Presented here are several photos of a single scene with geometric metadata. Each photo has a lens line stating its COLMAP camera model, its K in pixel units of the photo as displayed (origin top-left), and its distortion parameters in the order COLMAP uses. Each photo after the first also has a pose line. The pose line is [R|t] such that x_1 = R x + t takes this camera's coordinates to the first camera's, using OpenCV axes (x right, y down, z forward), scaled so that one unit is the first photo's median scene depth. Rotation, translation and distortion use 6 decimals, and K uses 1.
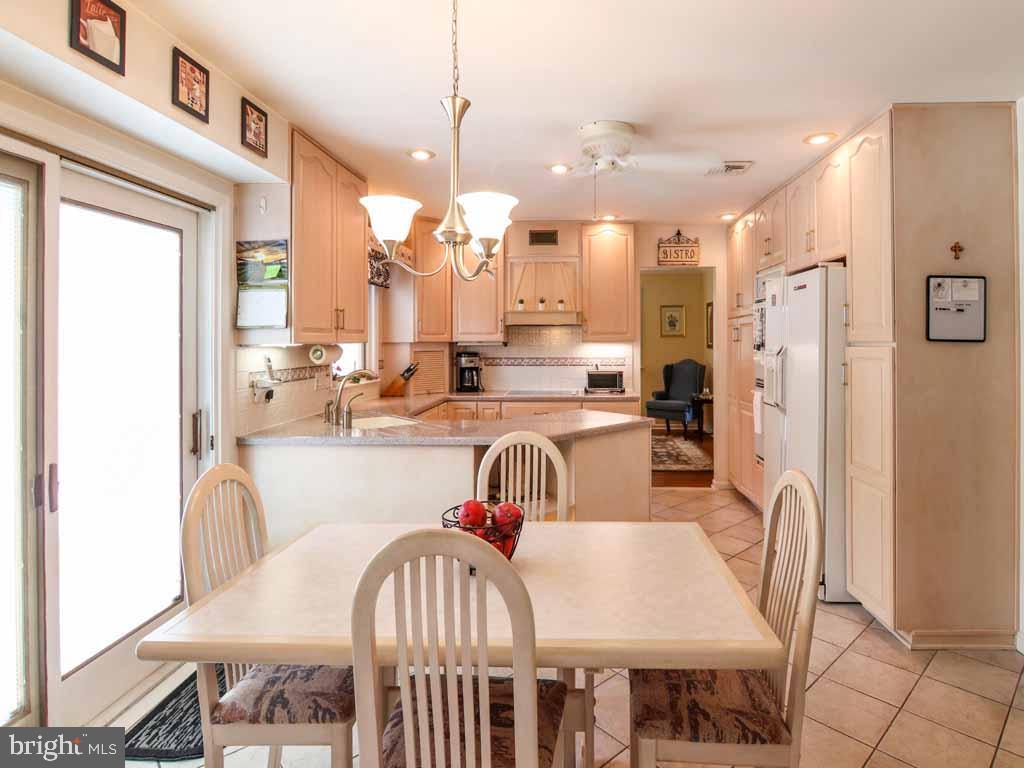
lens RADIAL K [[556.0, 0, 556.3], [0, 556.0, 340.3], [0, 0, 1]] dist [-0.002728, -0.001704]
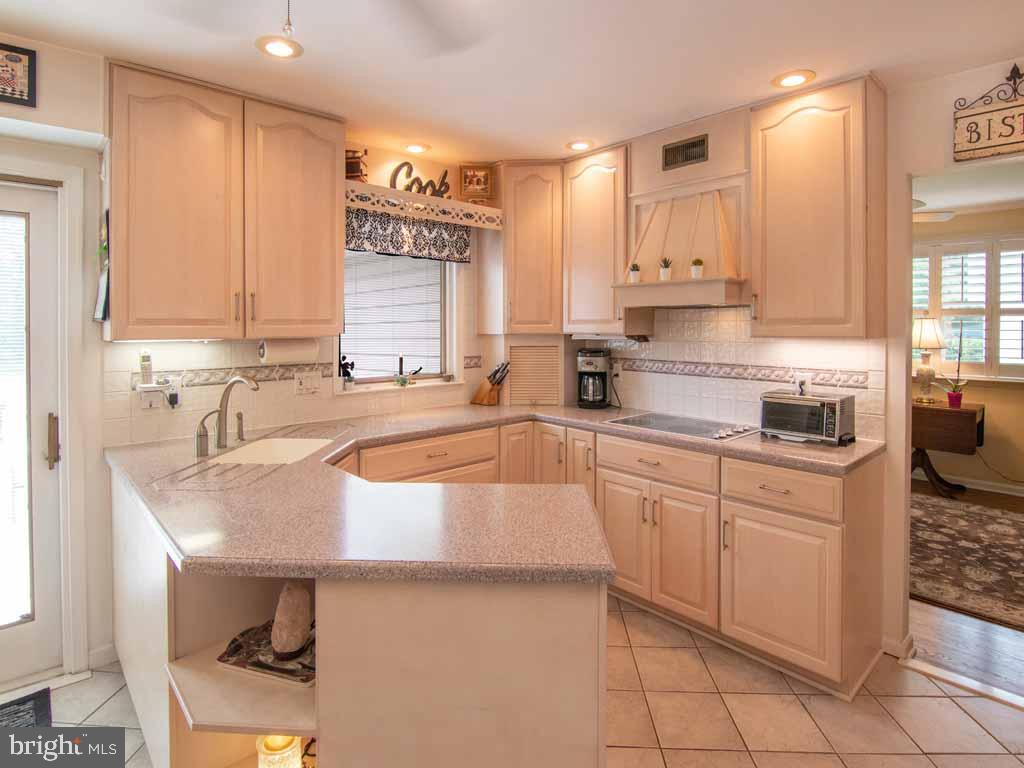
lens RADIAL K [[549.8, 0, 509.5], [0, 549.8, 333.3], [0, 0, 1]] dist [-0.018173, -0.000806]
pose [[0.698726, 0.013019, -0.715270, 0.286514], [-0.000759, 0.999847, 0.017457, -0.011031], [0.715389, -0.011655, 0.698630, 0.536565]]
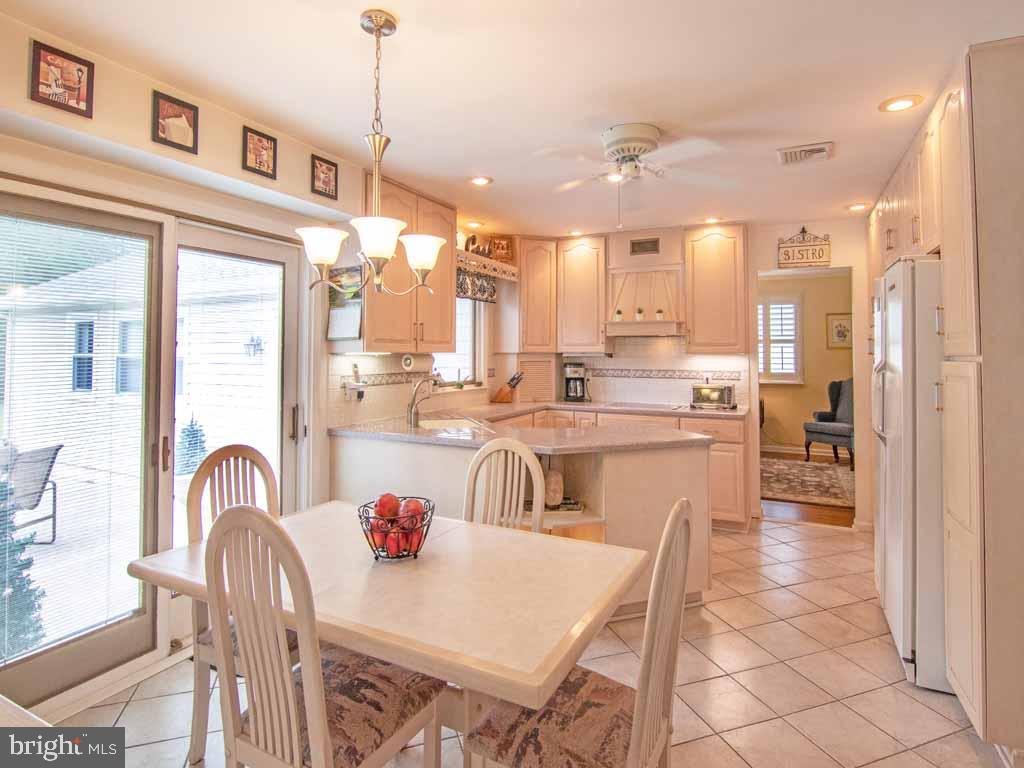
lens RADIAL K [[550.6, 0, 526.8], [0, 550.6, 339.0], [0, 0, 1]] dist [-0.003452, -0.002226]
pose [[0.915846, -0.002930, -0.401518, 0.196221], [-0.006555, 0.999731, -0.022248, 0.000694], [0.401476, 0.023008, 0.915581, 0.038090]]
